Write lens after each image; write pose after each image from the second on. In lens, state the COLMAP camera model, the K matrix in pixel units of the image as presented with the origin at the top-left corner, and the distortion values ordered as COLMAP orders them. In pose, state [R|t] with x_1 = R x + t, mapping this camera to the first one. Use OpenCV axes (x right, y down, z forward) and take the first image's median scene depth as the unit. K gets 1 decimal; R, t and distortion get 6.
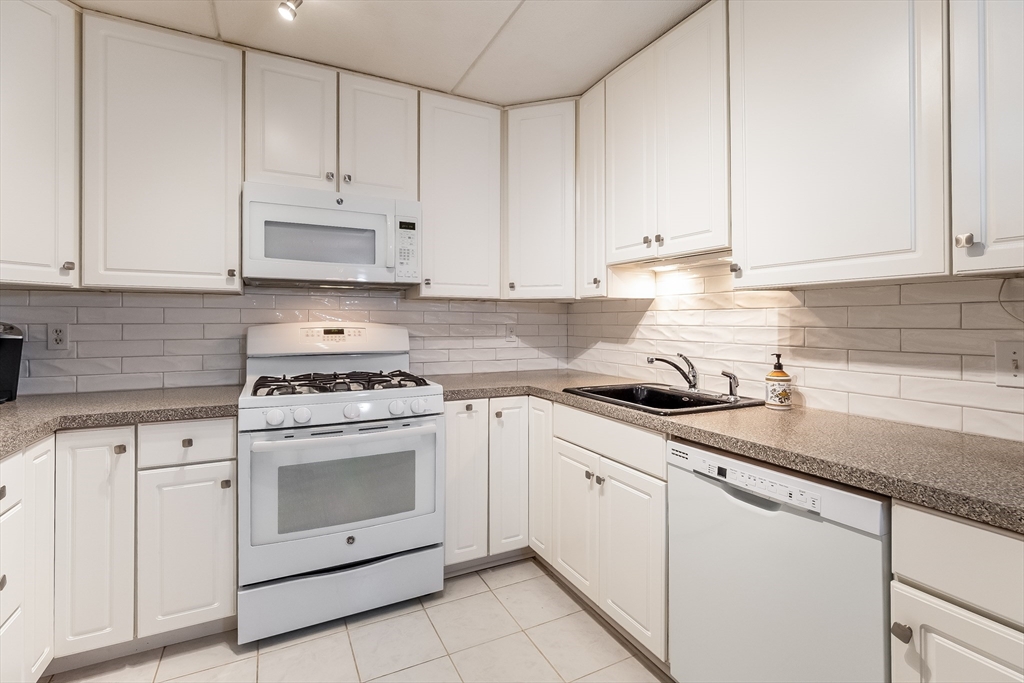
lens RADIAL K [[481.2, 0, 494.0], [0, 481.2, 320.6], [0, 0, 1]] dist [0.025152, -0.004562]
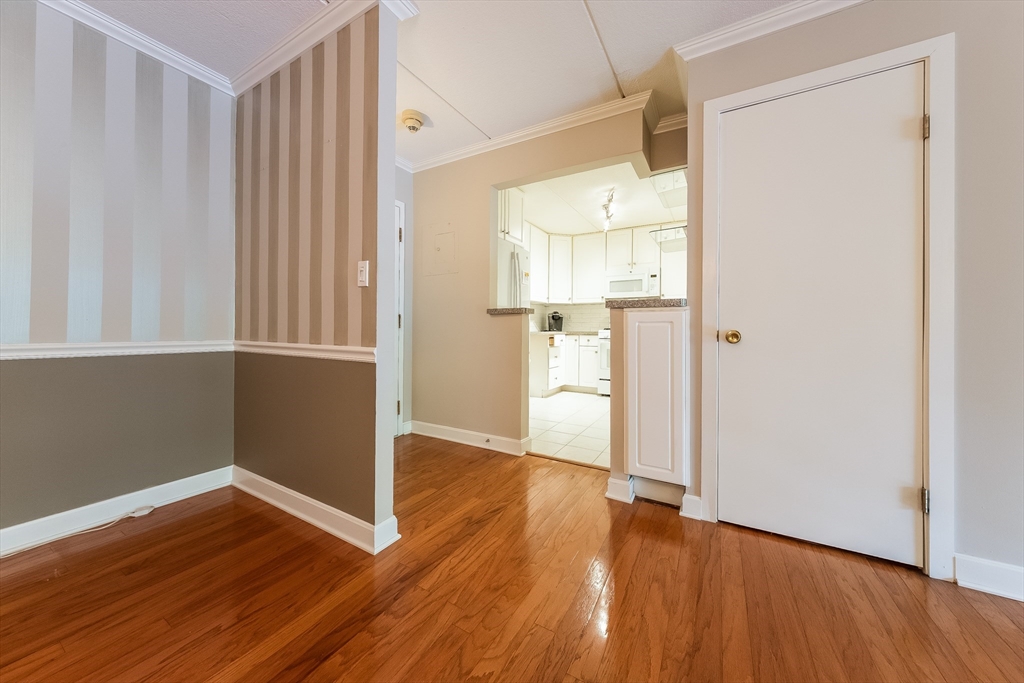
lens RADIAL K [[352.8, 0, 507.0], [0, 352.8, 333.7], [0, 0, 1]] dist [0.015039, -0.000281]
pose [[0.548098, 0.013157, -0.836310, 1.292249], [-0.002054, 0.999894, 0.014384, 0.137175], [0.836411, -0.006166, 0.548068, -1.036417]]
